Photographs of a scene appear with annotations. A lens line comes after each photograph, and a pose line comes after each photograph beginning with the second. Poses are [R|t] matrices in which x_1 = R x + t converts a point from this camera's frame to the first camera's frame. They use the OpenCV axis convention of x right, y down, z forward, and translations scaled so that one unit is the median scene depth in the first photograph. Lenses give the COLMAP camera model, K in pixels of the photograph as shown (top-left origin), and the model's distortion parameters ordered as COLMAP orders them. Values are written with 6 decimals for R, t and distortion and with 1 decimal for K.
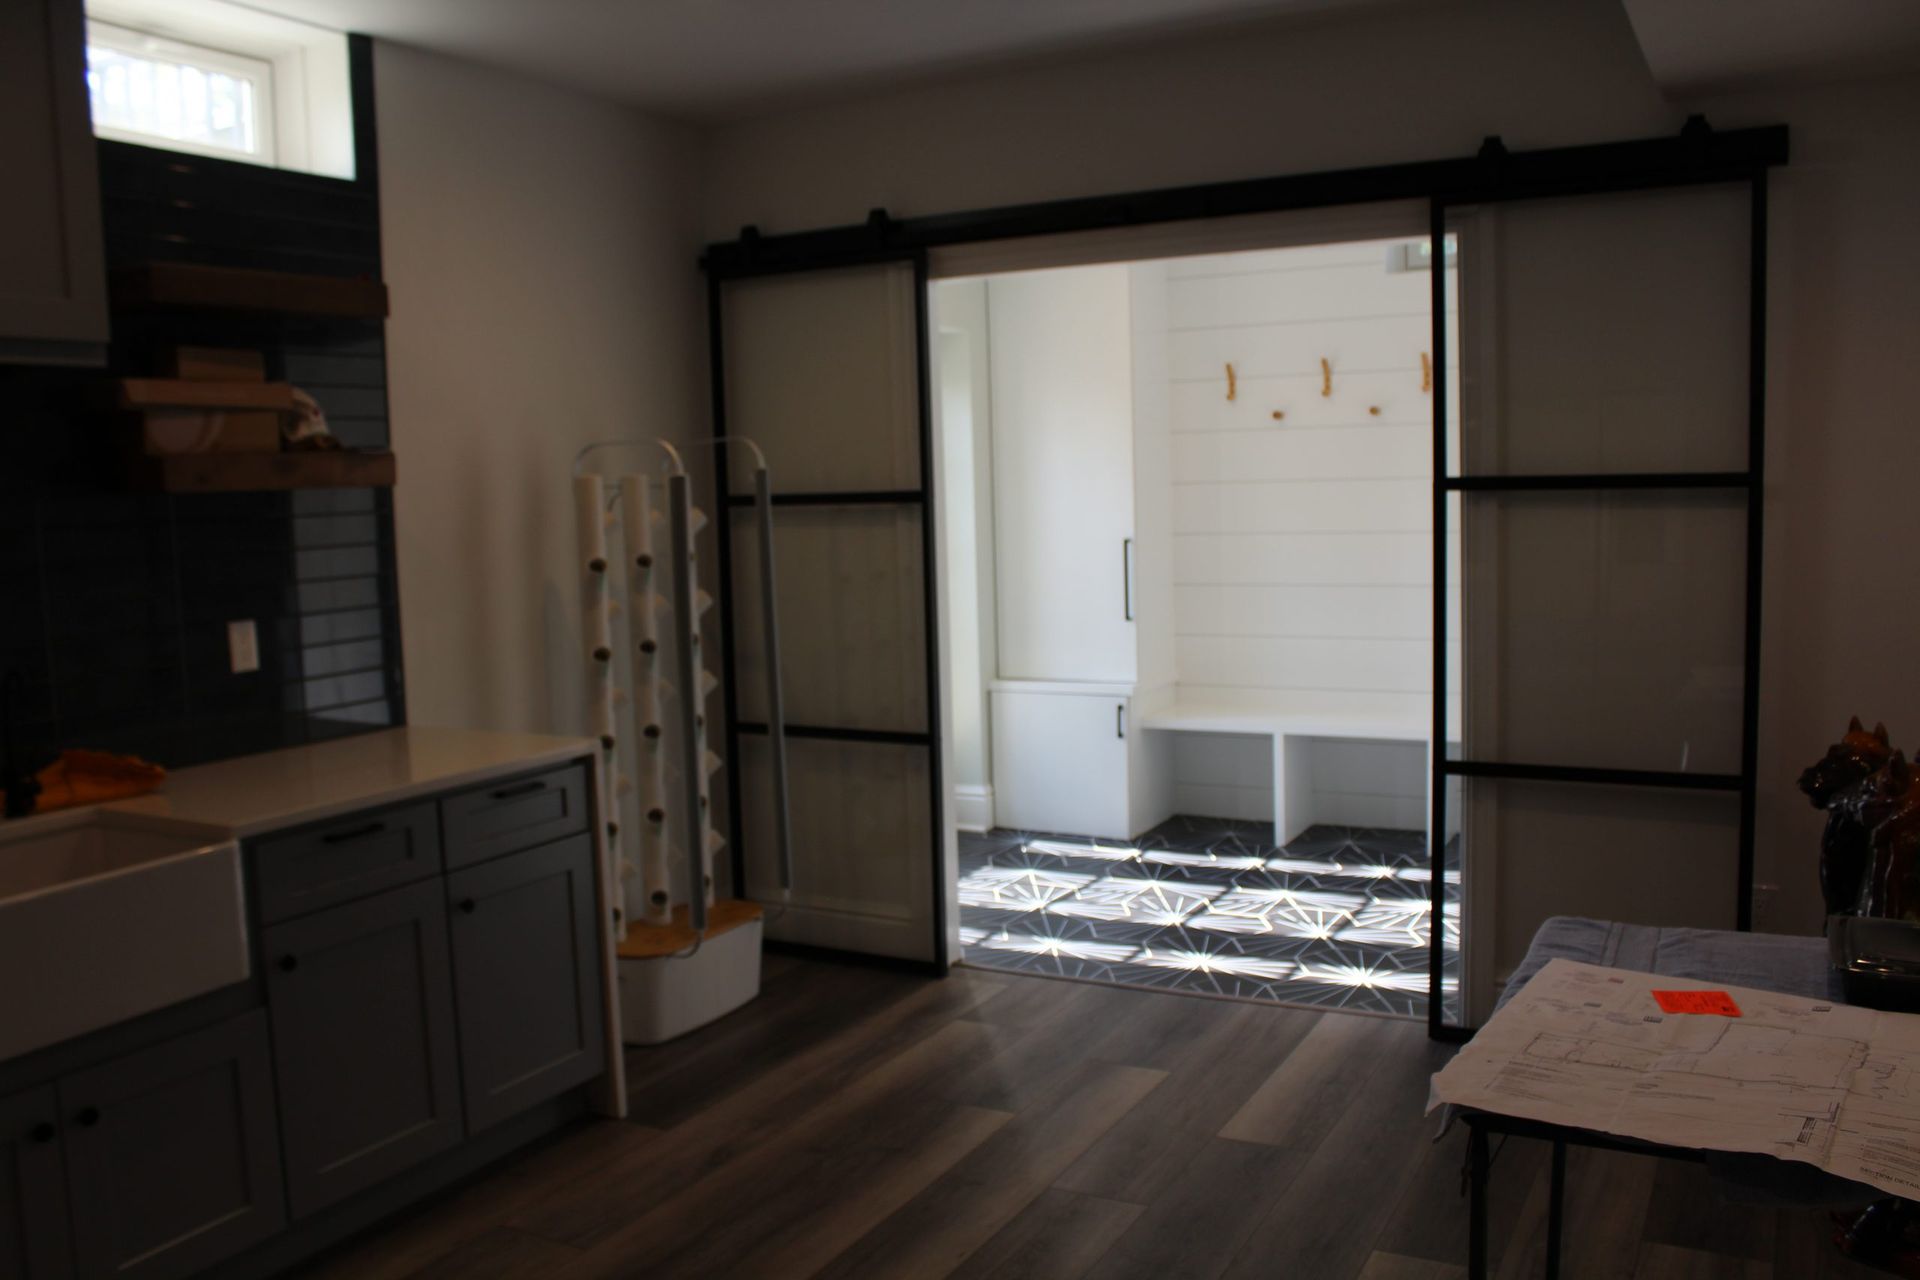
lens RADIAL K [[1608.1, 0, 959.7], [0, 1608.1, 644.1], [0, 0, 1]] dist [-0.165109, 0.148256]
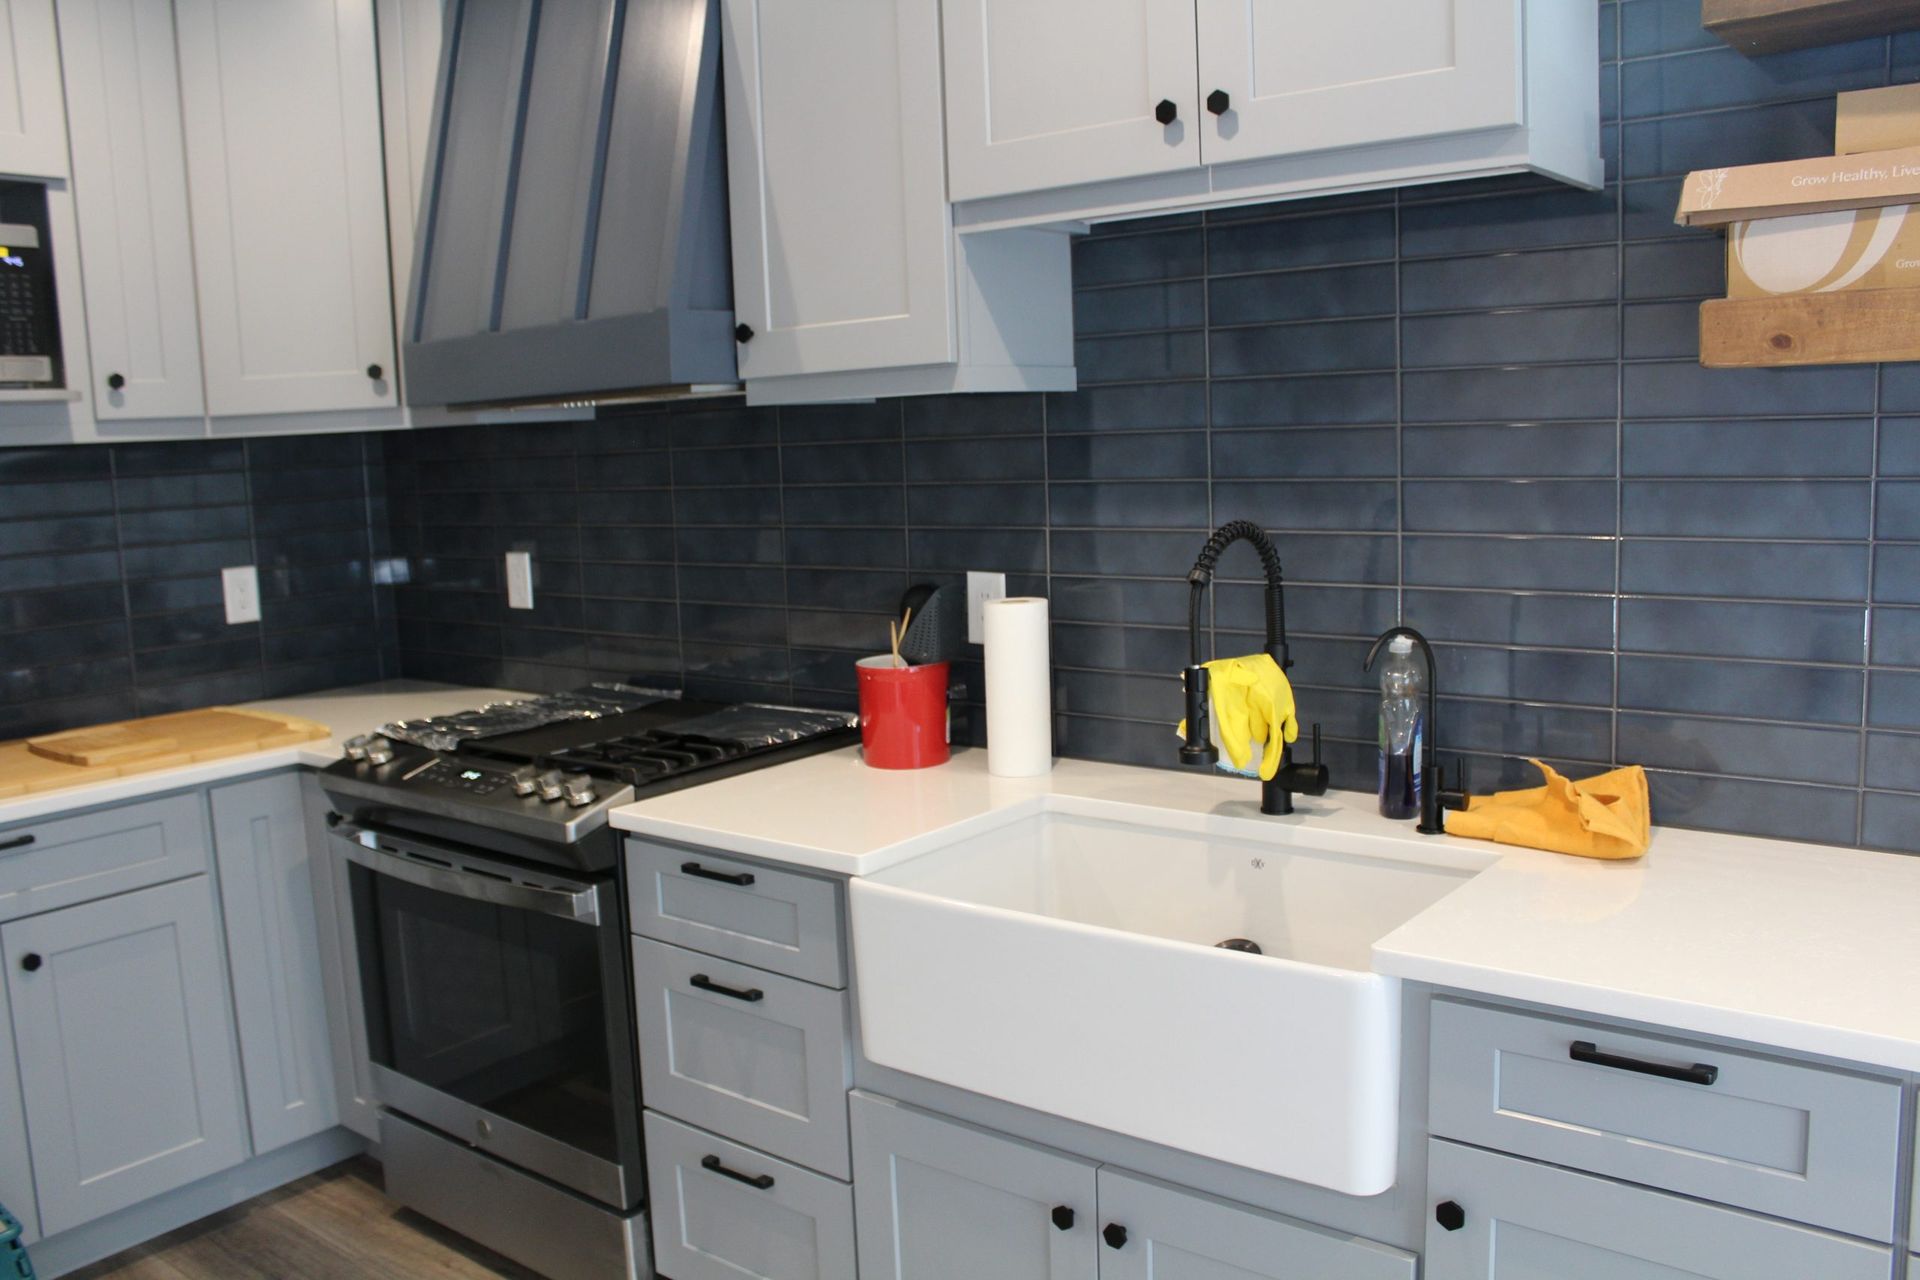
lens RADIAL K [[1608.1, 0, 959.7], [0, 1608.1, 644.1], [0, 0, 1]] dist [-0.165109, 0.148256]
pose [[-0.176956, 0.173032, -0.968889, 0.089604], [-0.056506, 0.981015, 0.185518, -0.073871], [0.982595, 0.087577, -0.163819, 0.697977]]
